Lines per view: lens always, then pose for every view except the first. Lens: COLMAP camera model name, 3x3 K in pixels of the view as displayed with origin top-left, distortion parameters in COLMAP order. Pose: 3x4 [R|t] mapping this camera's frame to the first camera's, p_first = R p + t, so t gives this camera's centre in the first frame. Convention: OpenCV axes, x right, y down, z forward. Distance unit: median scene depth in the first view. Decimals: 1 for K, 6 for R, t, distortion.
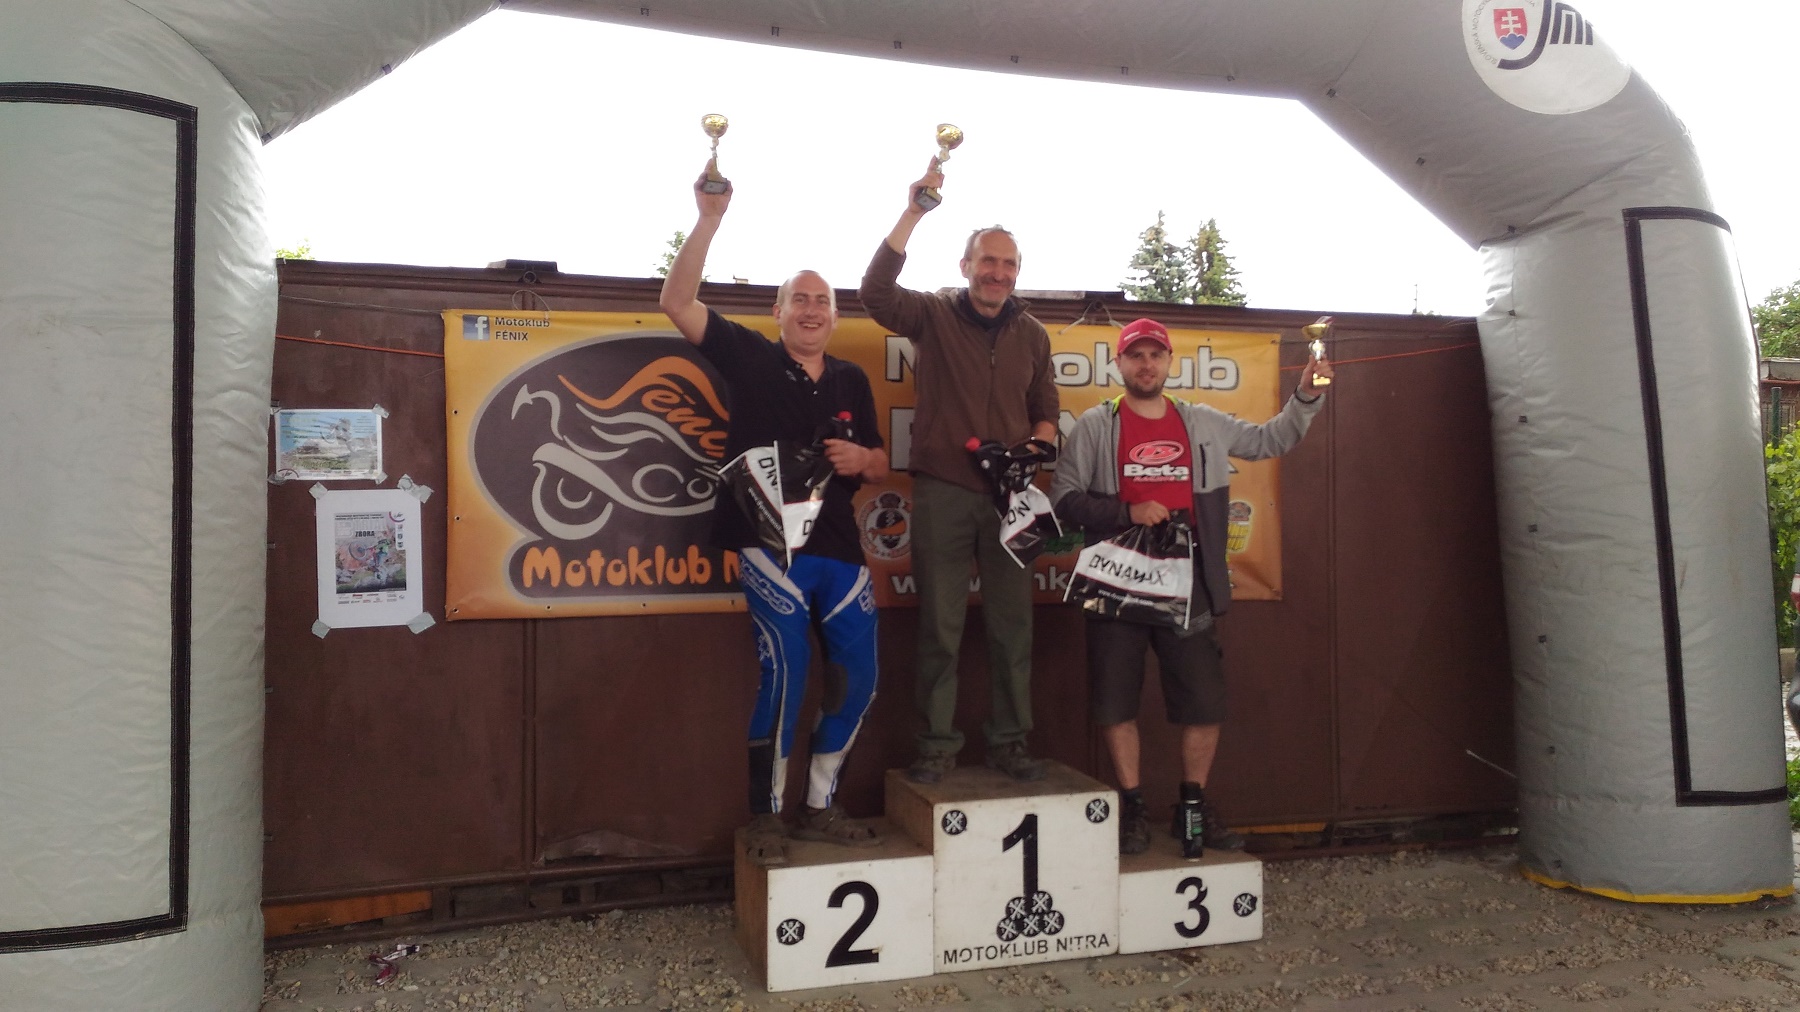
lens RADIAL K [[1488.6, 0, 829.8], [0, 1488.6, 511.2], [0, 0, 1]] dist [0.077173, -0.144061]
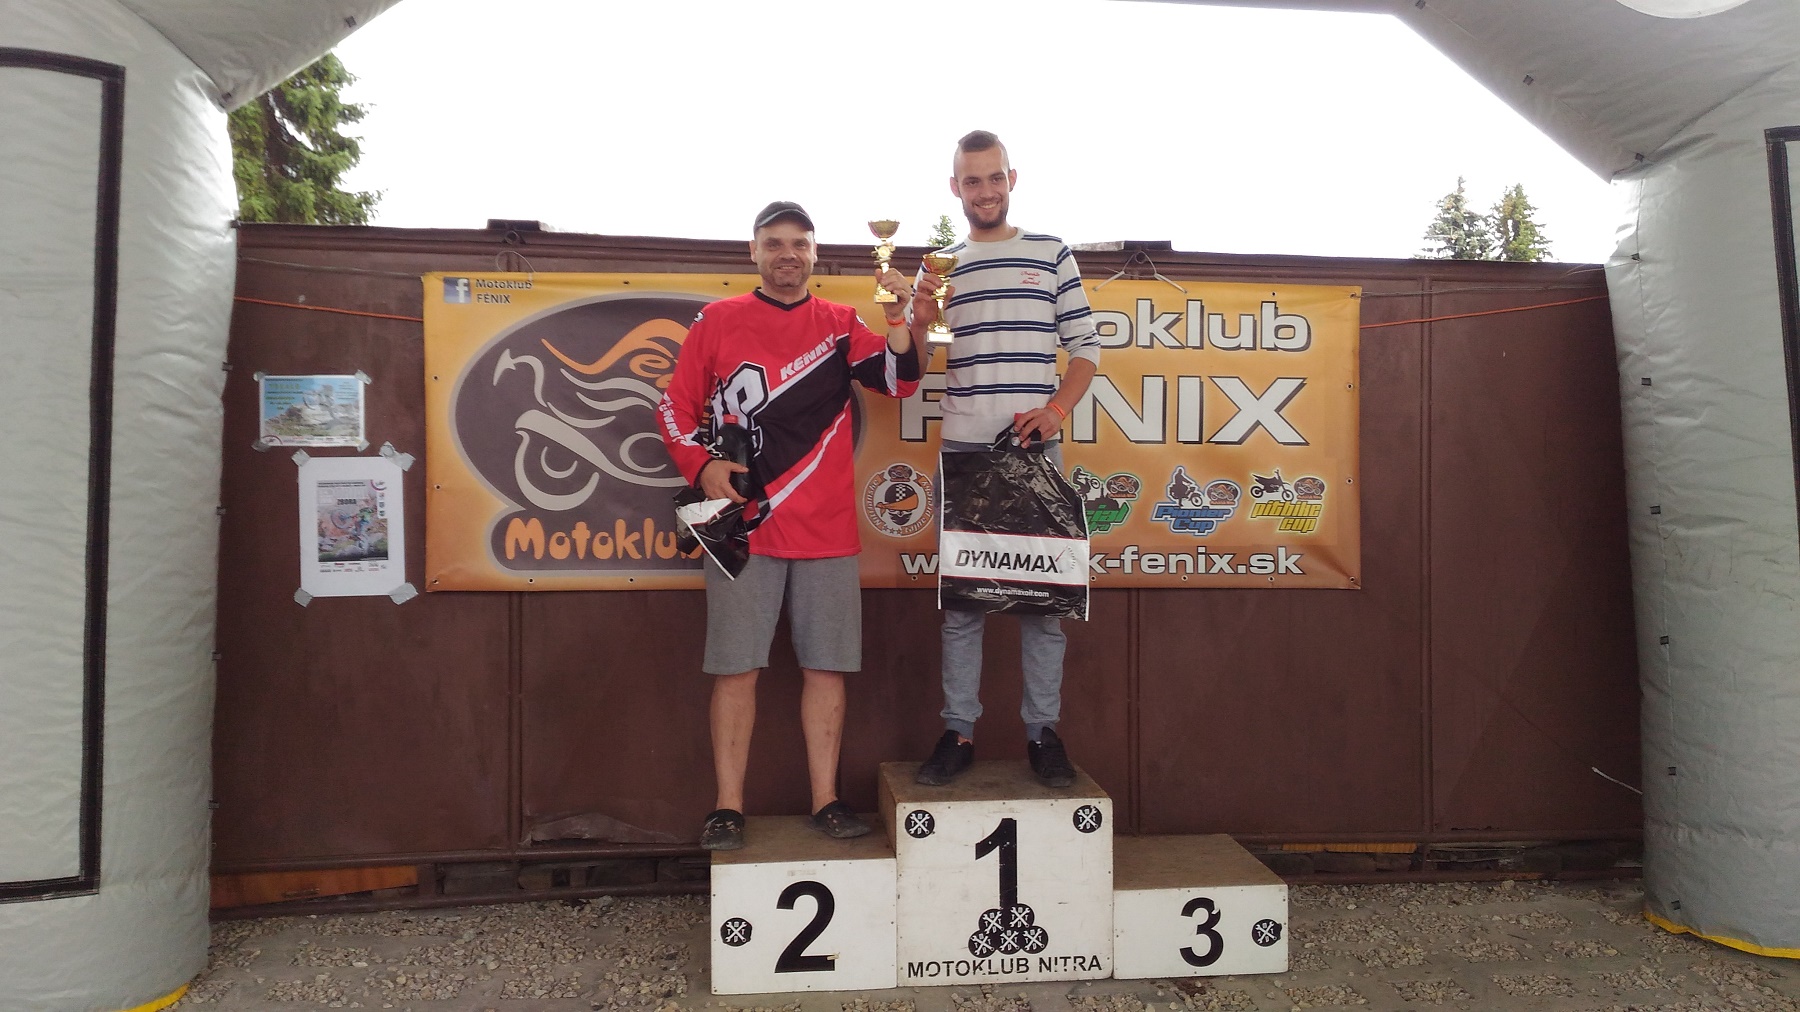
lens RADIAL K [[1488.6, 0, 829.8], [0, 1488.6, 511.2], [0, 0, 1]] dist [0.077173, -0.144061]
pose [[0.982886, 0.010960, -0.183891, 0.179215], [-0.008969, 0.999892, 0.011655, 0.006824], [0.183999, -0.009806, 0.982878, 0.087051]]
